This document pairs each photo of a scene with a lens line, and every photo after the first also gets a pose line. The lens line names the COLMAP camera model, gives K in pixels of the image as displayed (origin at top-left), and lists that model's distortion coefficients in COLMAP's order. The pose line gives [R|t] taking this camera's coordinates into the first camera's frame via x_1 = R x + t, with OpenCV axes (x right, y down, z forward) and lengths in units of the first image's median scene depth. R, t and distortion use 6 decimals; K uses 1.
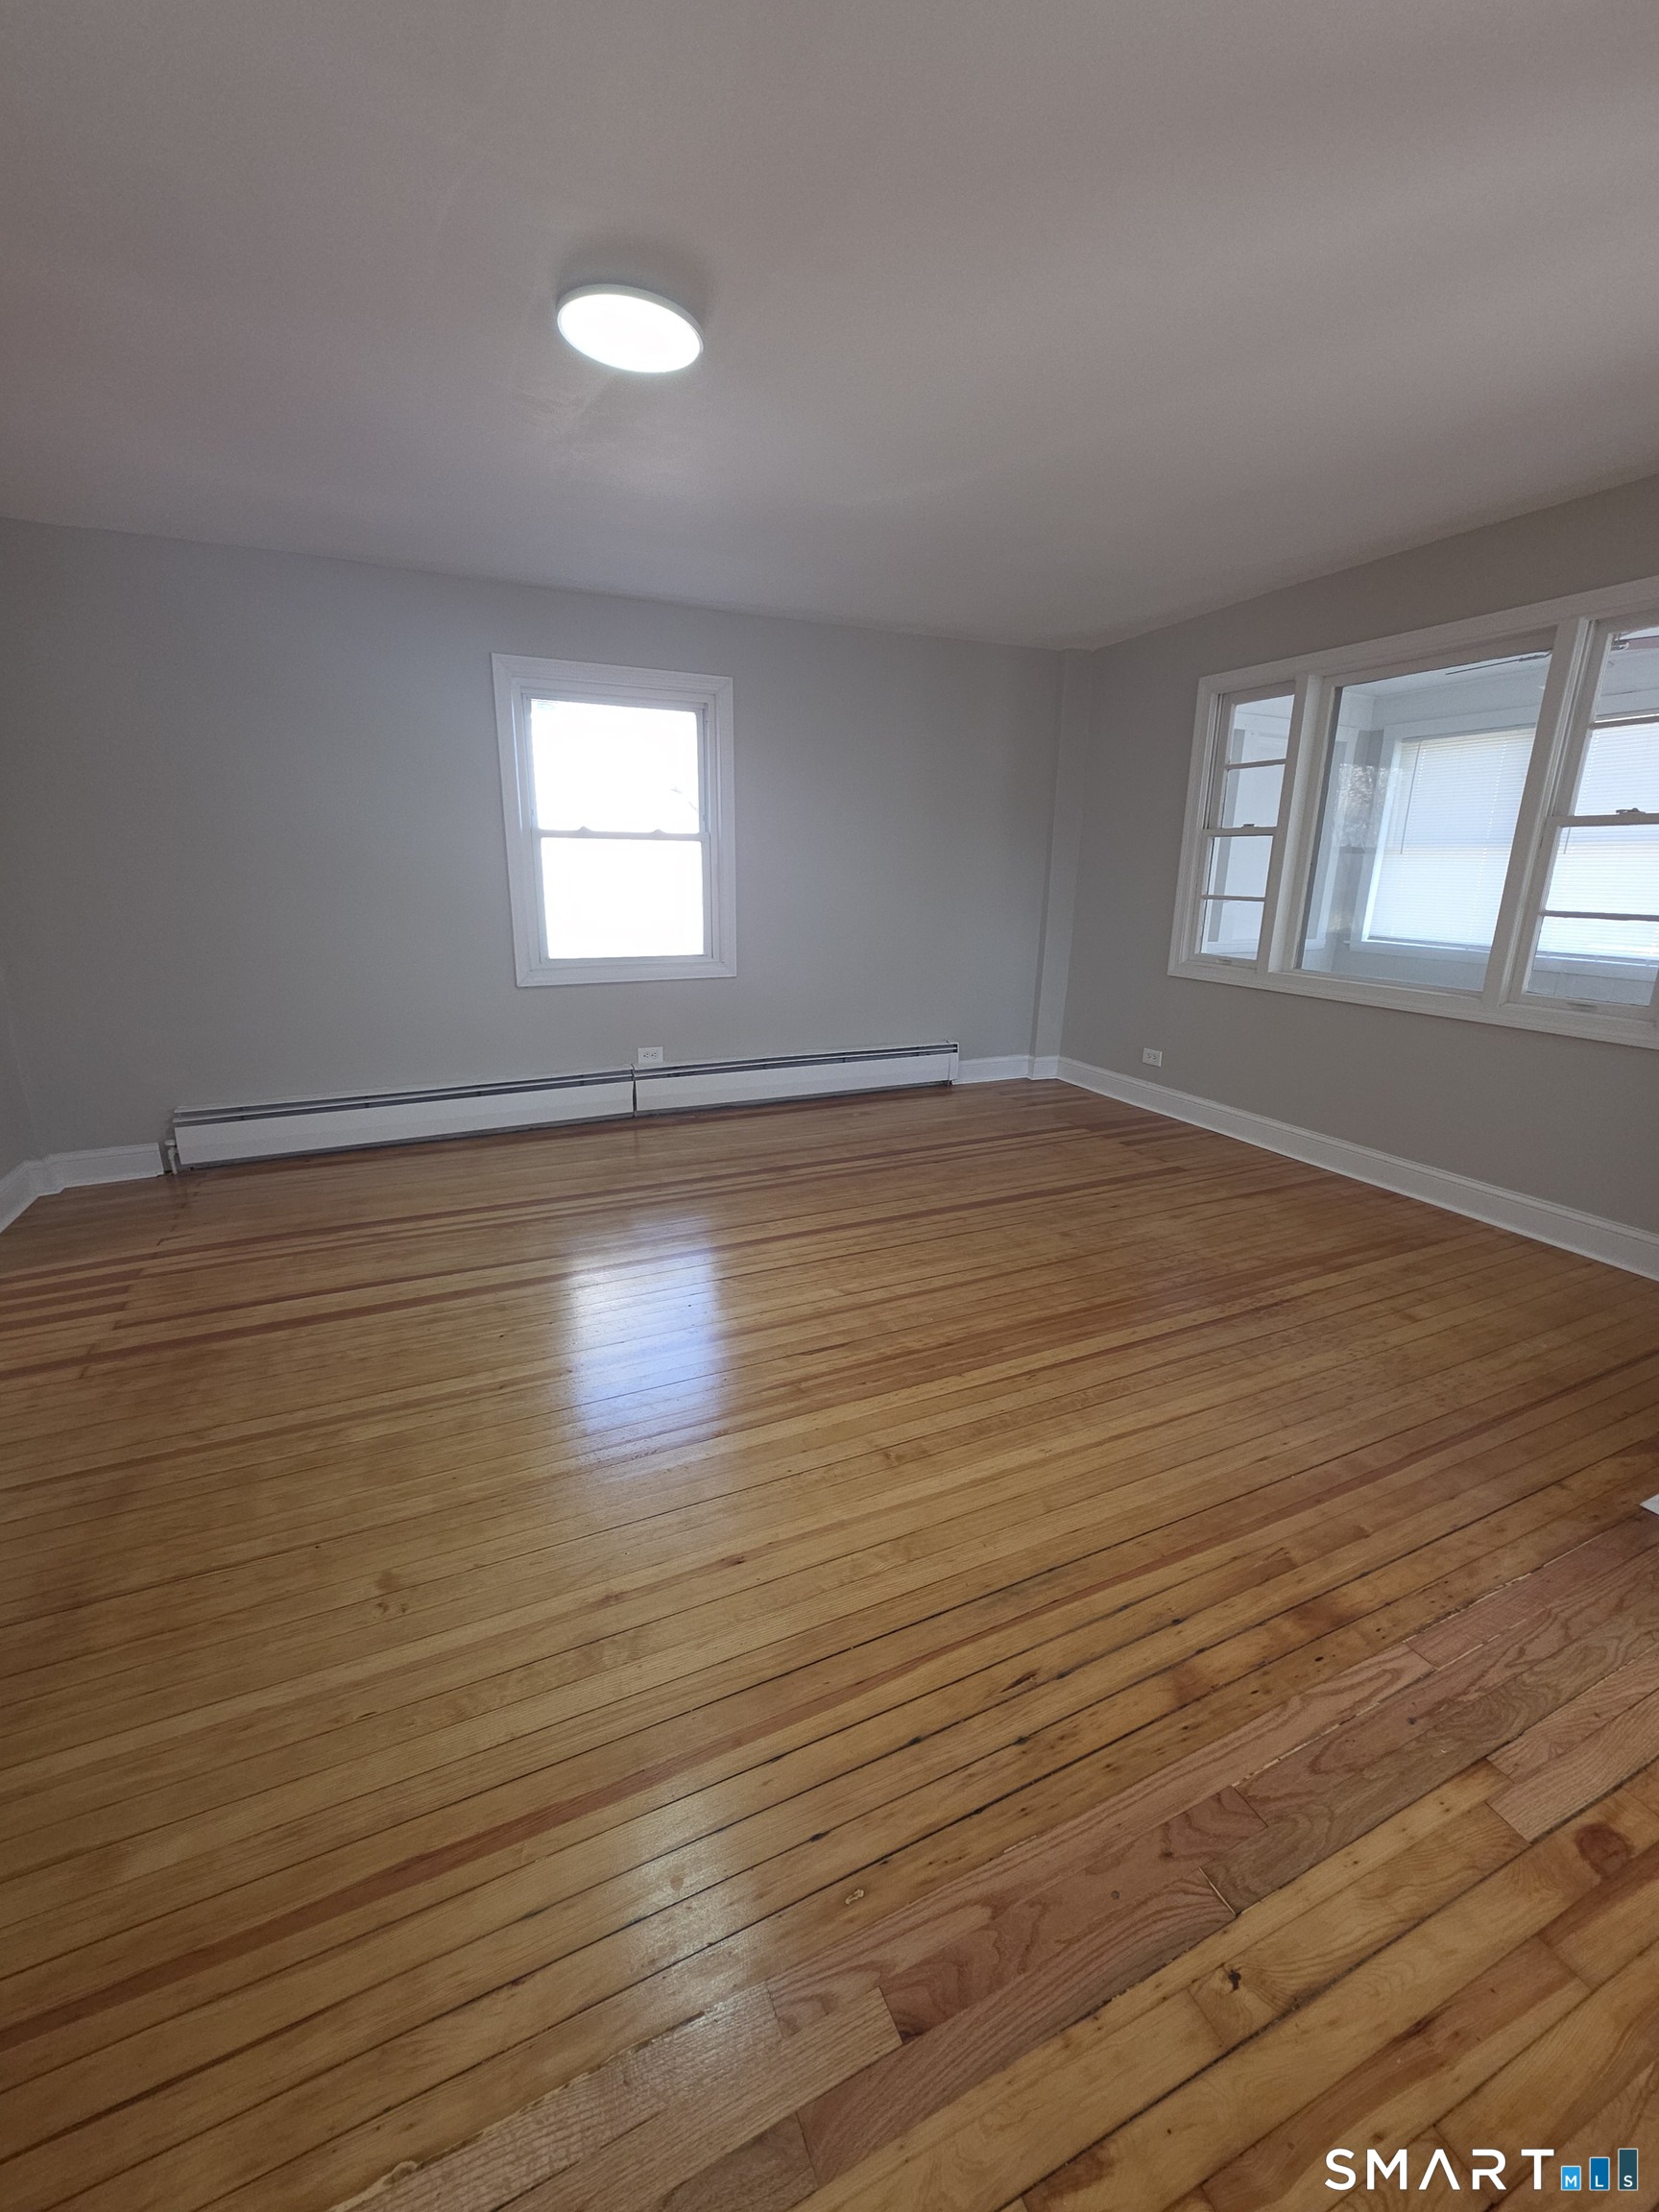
lens RADIAL K [[878.9, 0, 831.4], [0, 878.9, 1102.1], [0, 0, 1]] dist [0.000040, 0.000851]
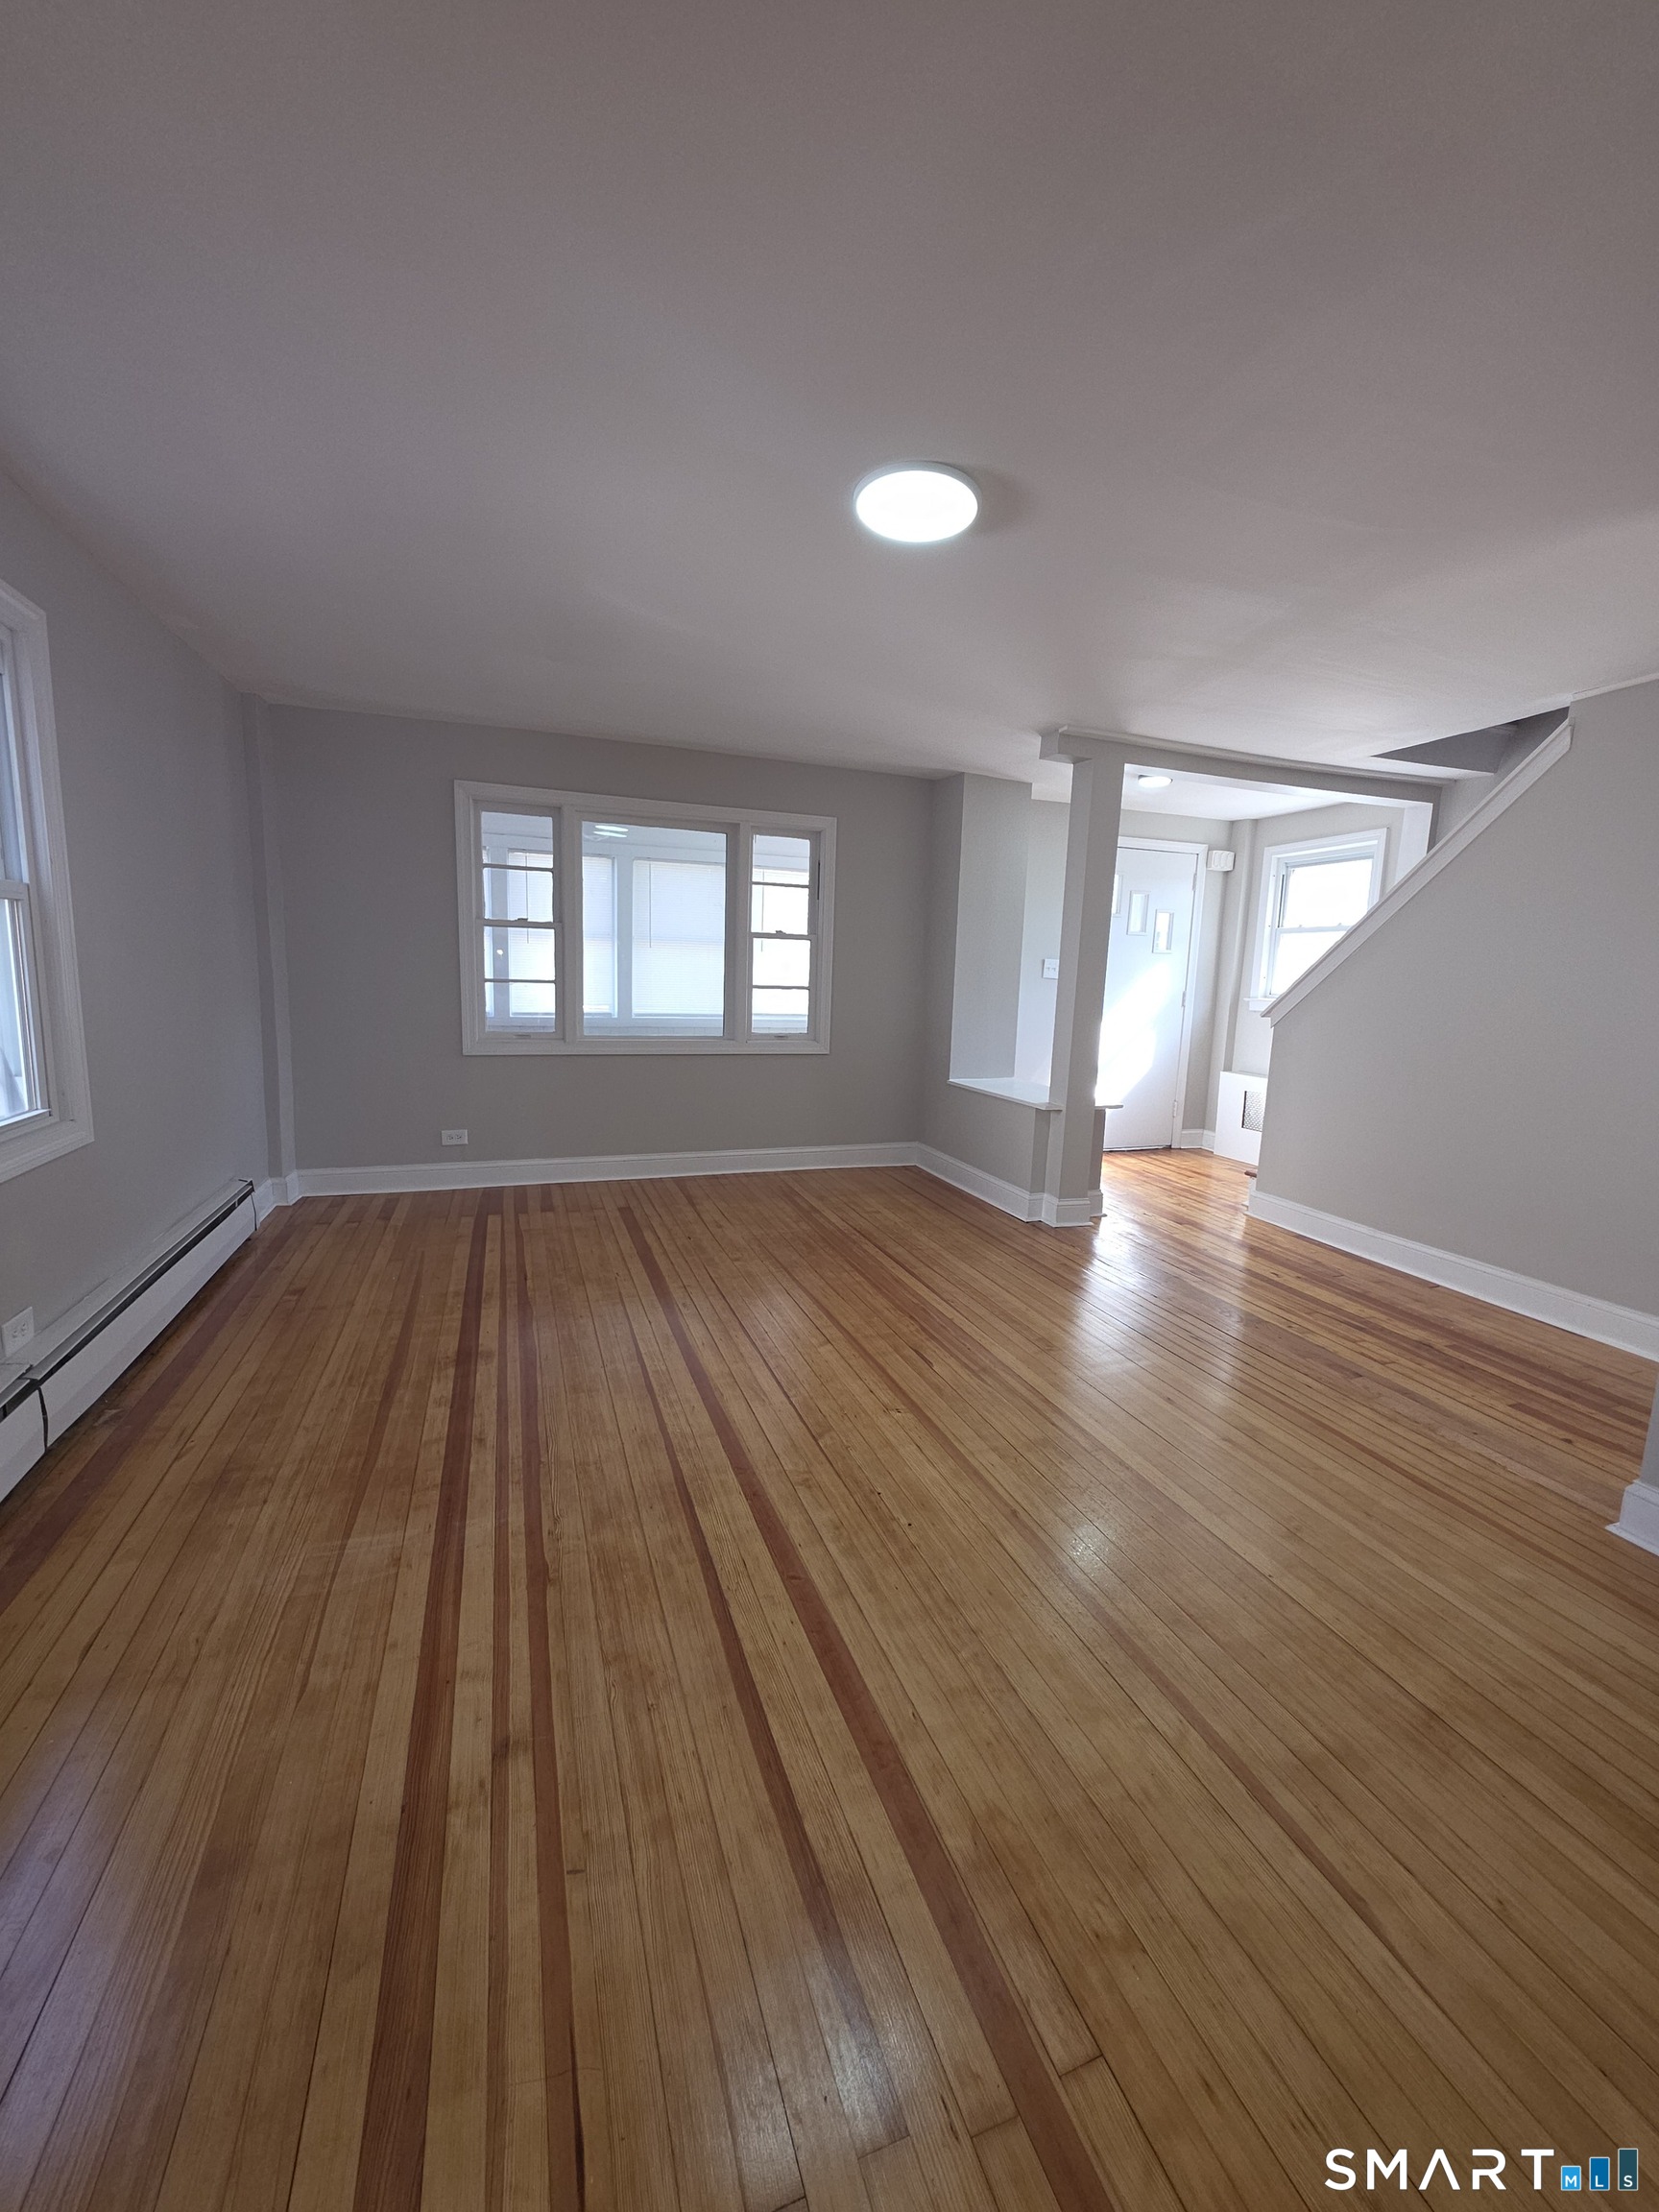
lens RADIAL K [[878.9, 0, 831.4], [0, 878.9, 1102.1], [0, 0, 1]] dist [0.000040, 0.000851]
pose [[0.081976, -0.161705, 0.983428, -0.826327], [0.231569, 0.962835, 0.139016, -0.184195], [-0.969358, 0.216336, 0.116375, 0.645741]]
